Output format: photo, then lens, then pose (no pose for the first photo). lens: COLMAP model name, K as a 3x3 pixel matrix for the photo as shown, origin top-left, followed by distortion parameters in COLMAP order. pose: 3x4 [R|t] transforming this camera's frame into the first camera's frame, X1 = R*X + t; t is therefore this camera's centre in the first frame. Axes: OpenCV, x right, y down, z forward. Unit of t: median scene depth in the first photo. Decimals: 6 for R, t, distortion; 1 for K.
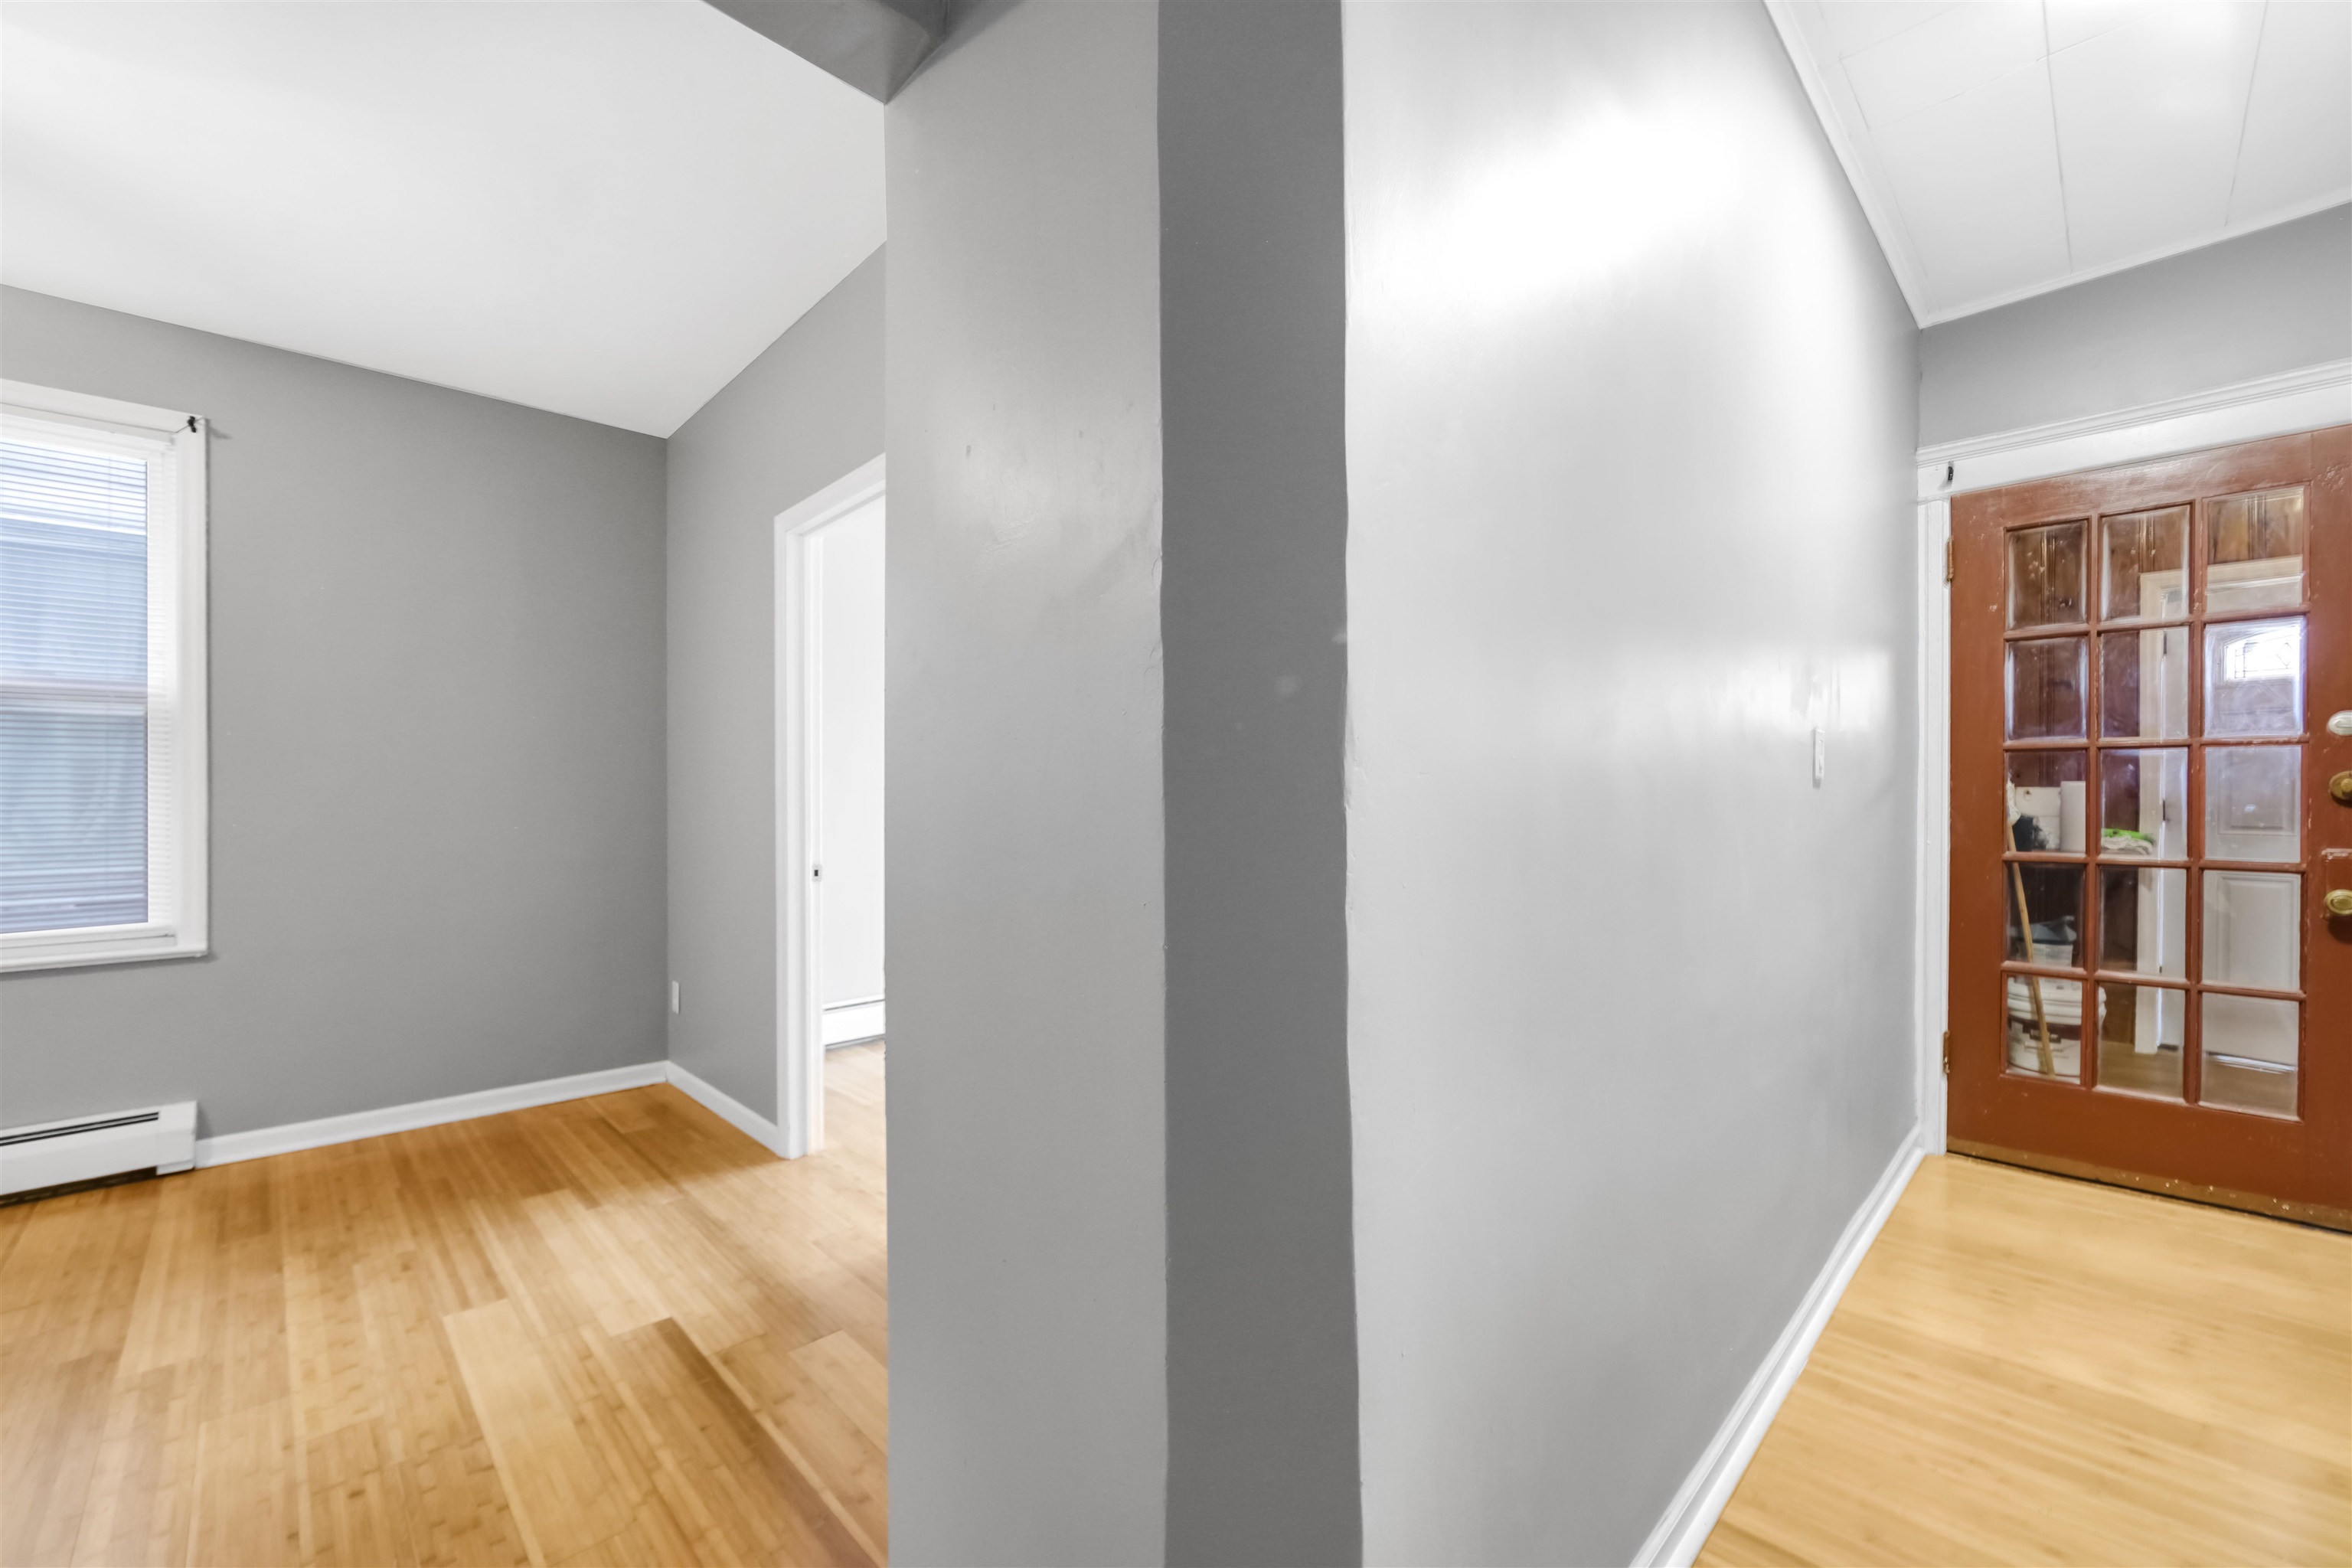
lens RADIAL K [[946.2, 0, 1174.9], [0, 946.2, 788.5], [0, 0, 1]] dist [-0.007039, 0.000216]
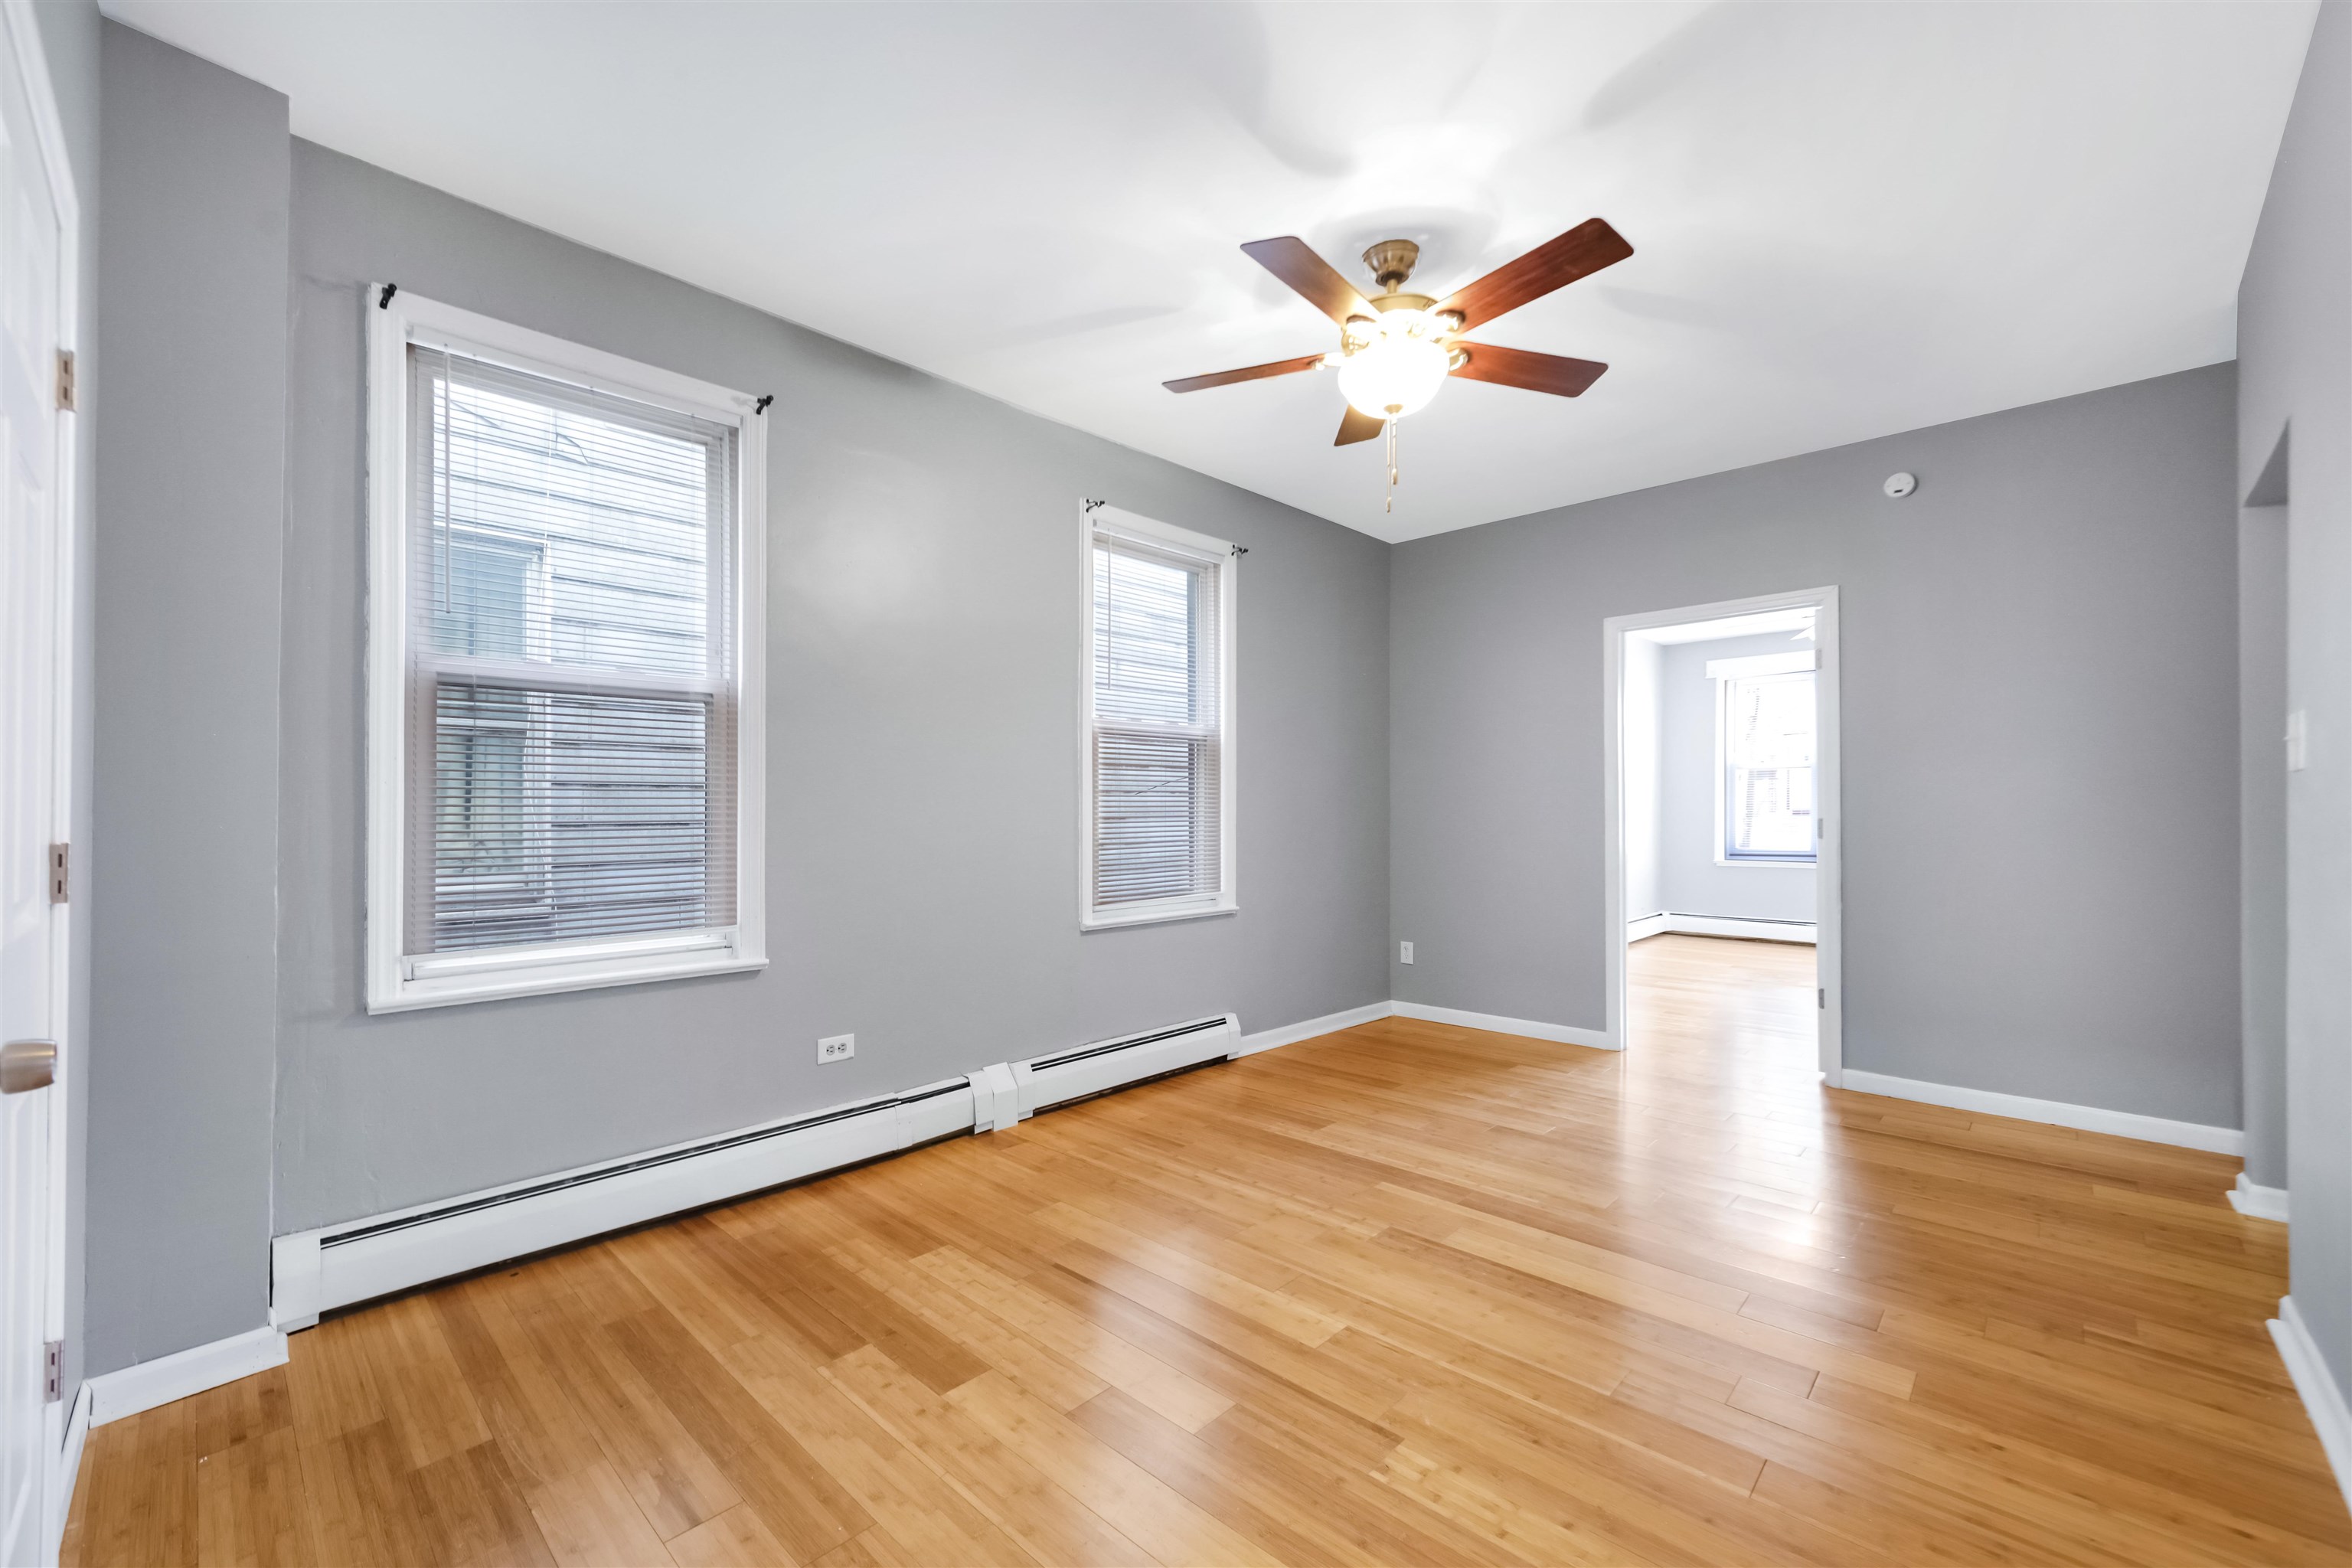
lens RADIAL K [[946.2, 0, 1177.2], [0, 946.2, 800.0], [0, 0, 1]] dist [-0.007039, 0.000216]
pose [[0.999441, 0.005962, 0.032886, -1.216946], [-0.005846, 0.999976, -0.003629, 0.008325], [-0.032907, 0.003435, 0.999453, -0.487523]]
